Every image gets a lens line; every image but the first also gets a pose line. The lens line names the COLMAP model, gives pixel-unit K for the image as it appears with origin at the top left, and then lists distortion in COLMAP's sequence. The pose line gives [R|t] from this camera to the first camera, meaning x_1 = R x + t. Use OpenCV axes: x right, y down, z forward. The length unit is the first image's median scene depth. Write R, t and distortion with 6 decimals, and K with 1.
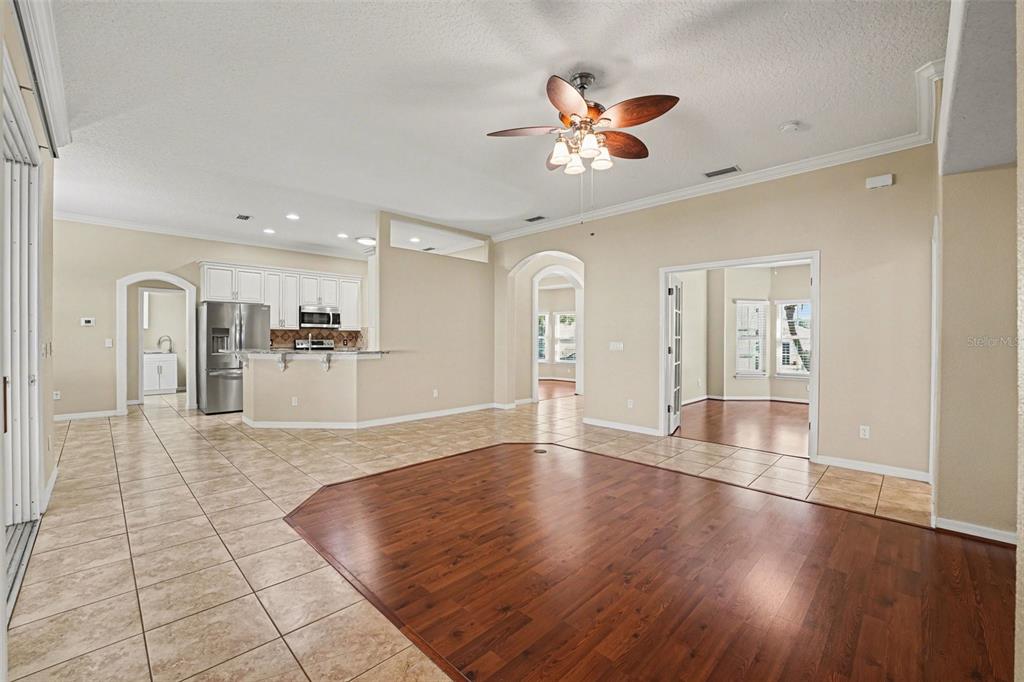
lens RADIAL K [[412.8, 0, 512.3], [0, 412.8, 343.2], [0, 0, 1]] dist [-0.004239, -0.000193]
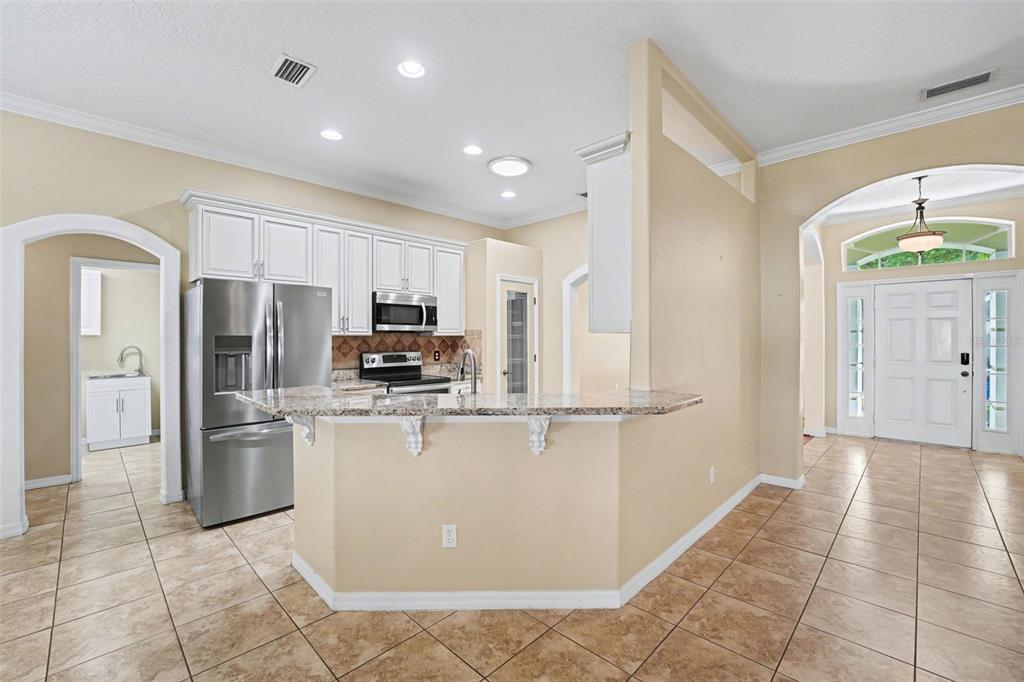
lens RADIAL K [[412.8, 0, 507.3], [0, 412.8, 339.7], [0, 0, 1]] dist [-0.004239, -0.000193]
pose [[0.999974, -0.006638, 0.002988, -0.341161], [0.006665, 0.999934, -0.009372, -0.020801], [-0.002926, 0.009392, 0.999952, 0.456149]]
